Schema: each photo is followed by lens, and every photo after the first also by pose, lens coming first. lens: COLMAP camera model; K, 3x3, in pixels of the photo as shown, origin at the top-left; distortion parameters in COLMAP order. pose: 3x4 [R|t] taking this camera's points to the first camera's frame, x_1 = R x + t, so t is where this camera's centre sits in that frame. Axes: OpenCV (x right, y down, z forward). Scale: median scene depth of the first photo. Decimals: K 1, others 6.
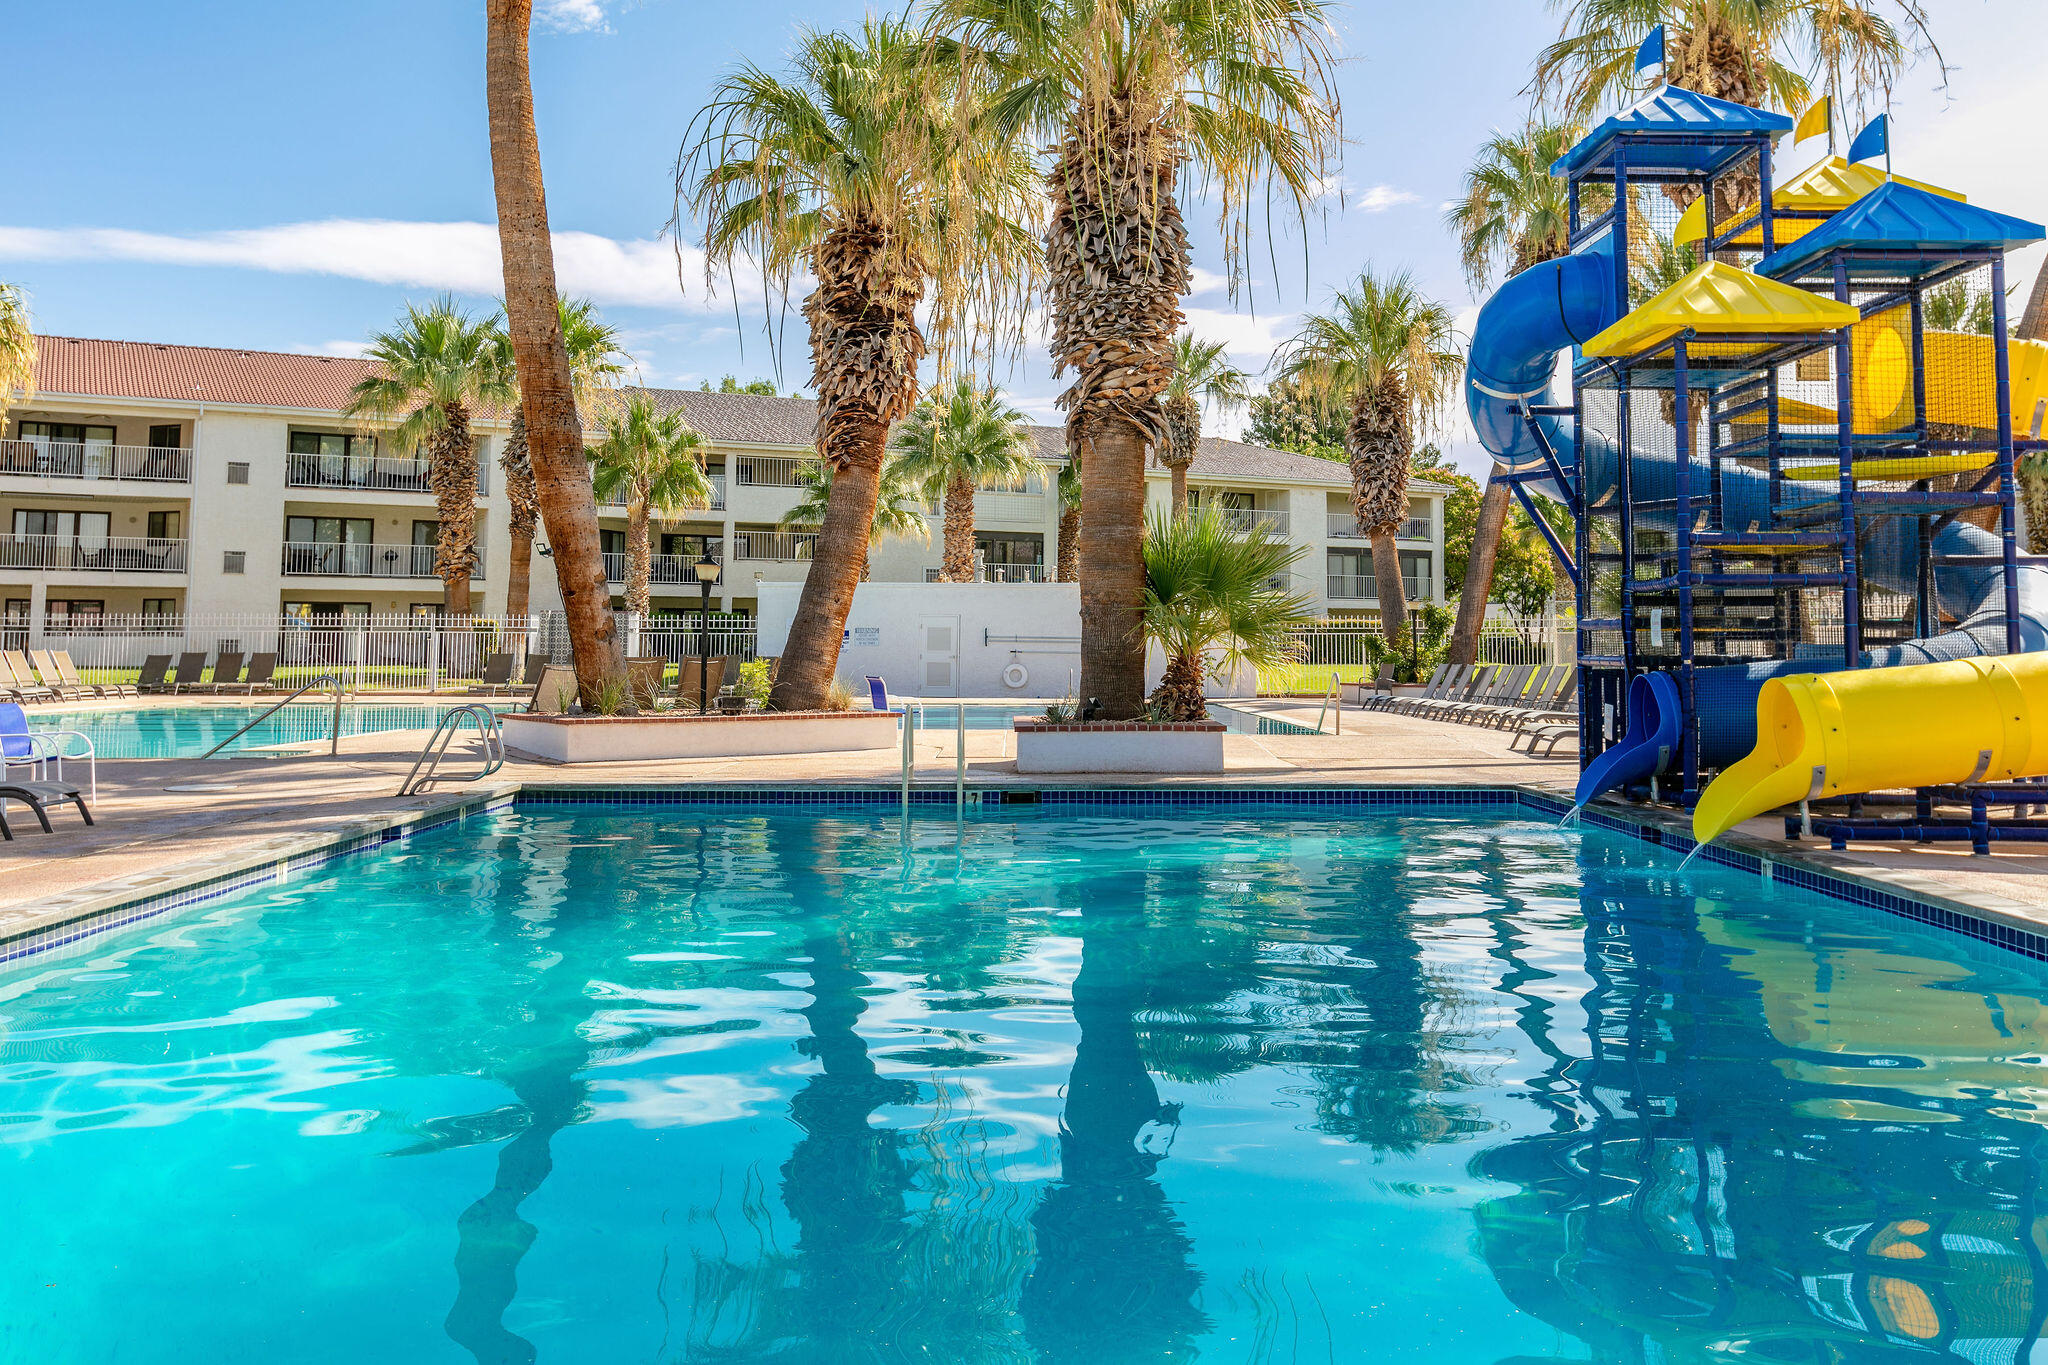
lens RADIAL K [[1797.0, 0, 1025.3], [0, 1797.0, 487.1], [0, 0, 1]] dist [-0.002779, 0.000843]
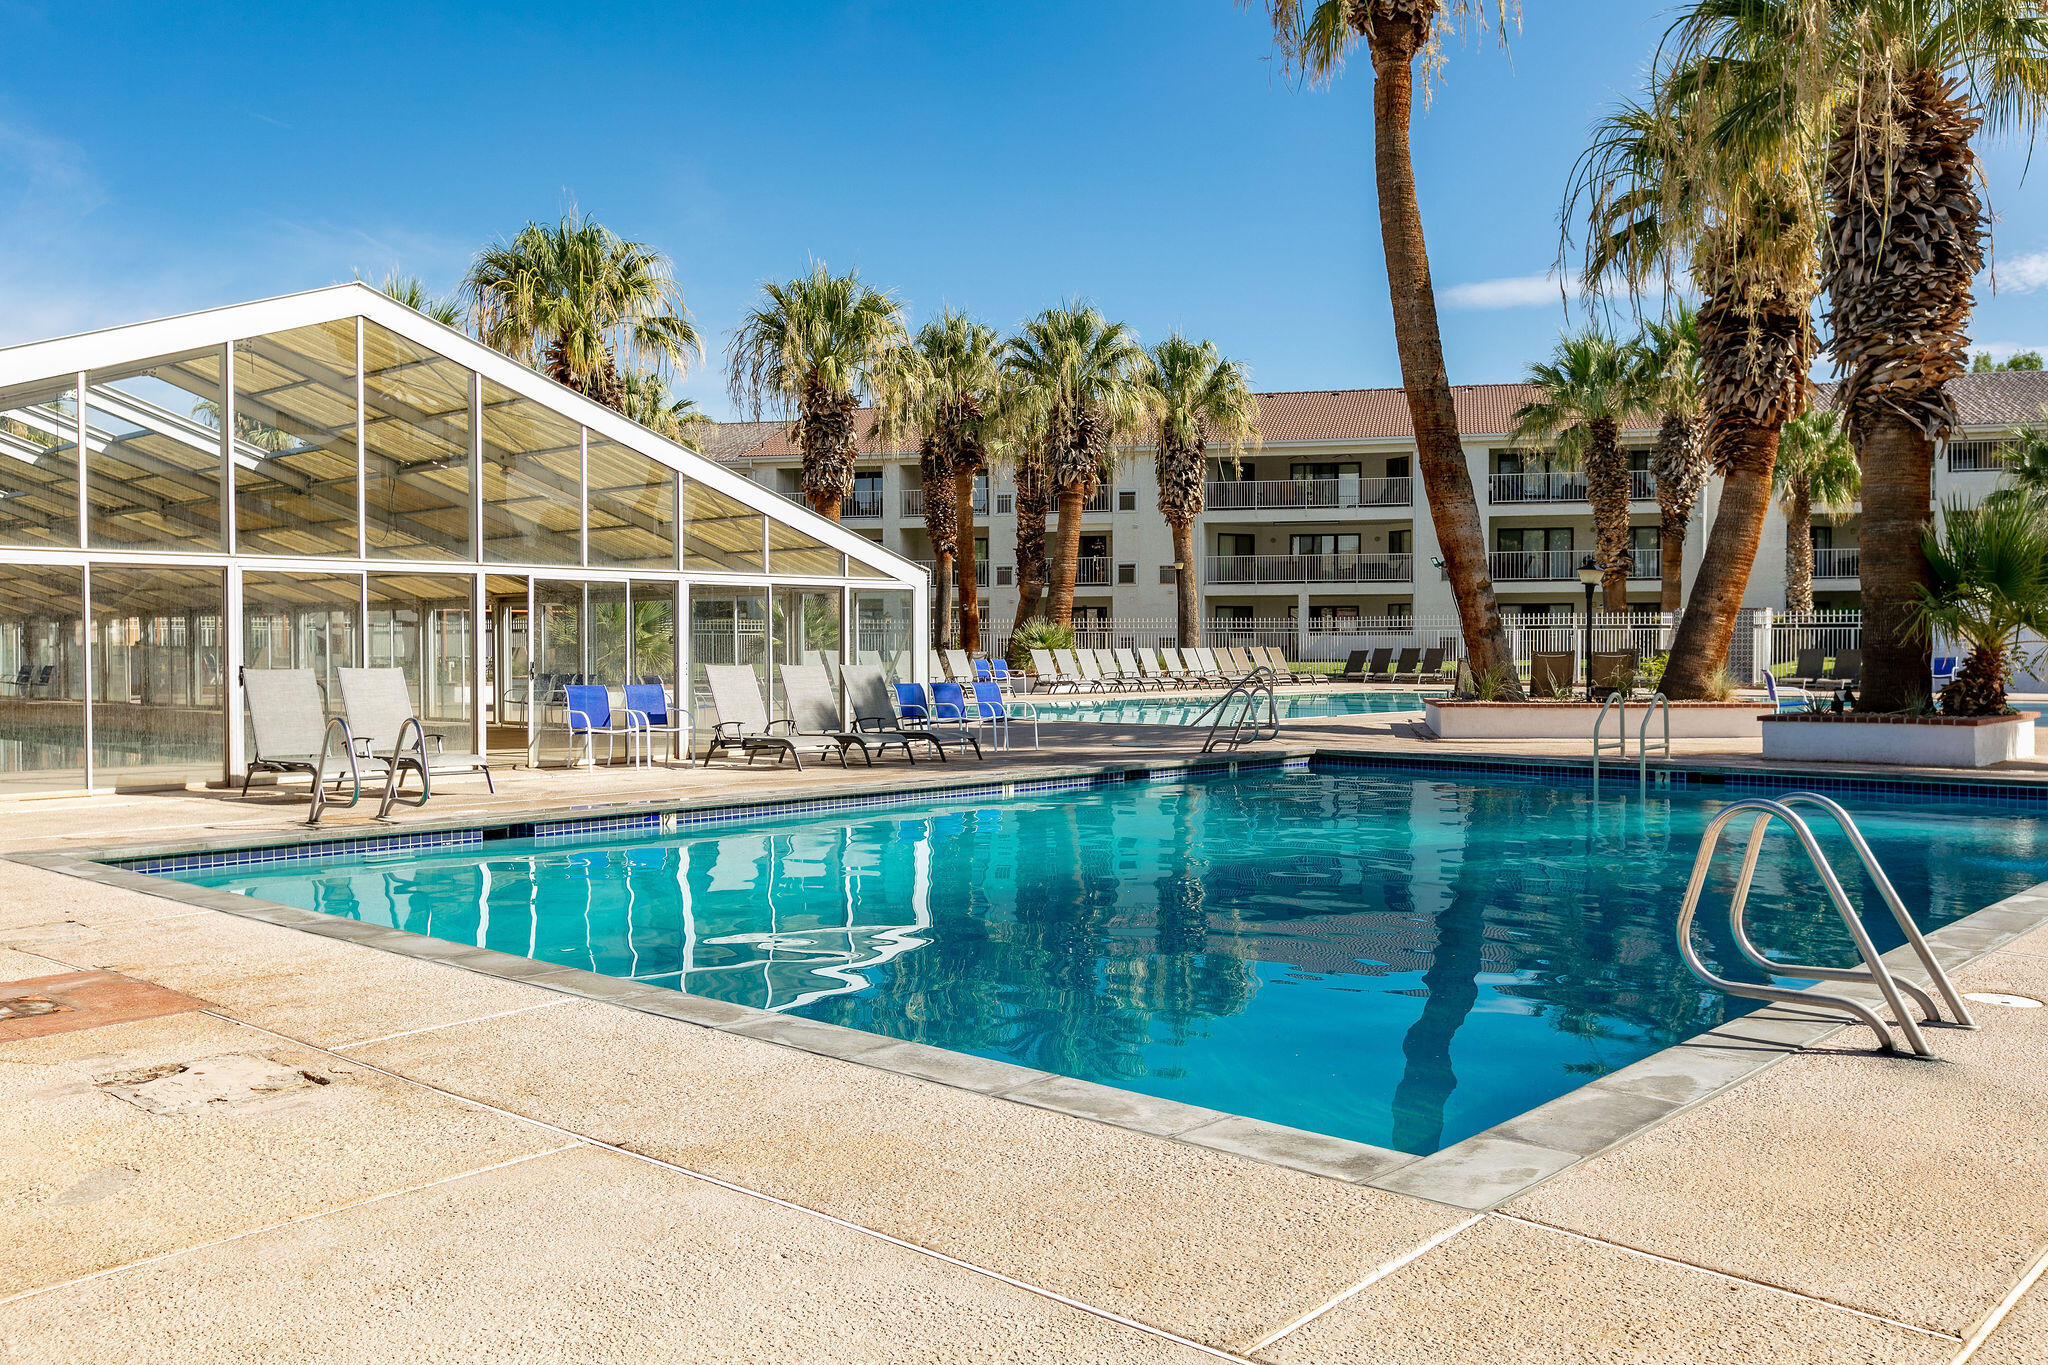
lens RADIAL K [[1707.6, 0, 1024.0], [0, 1707.6, 682.5], [0, 0, 1]] dist [0.002413, -0.005450]
pose [[0.736097, 0.011121, -0.676784, 0.276885], [0.064800, 0.994115, 0.086815, -0.002197], [0.673767, -0.107760, 0.731044, -0.025902]]
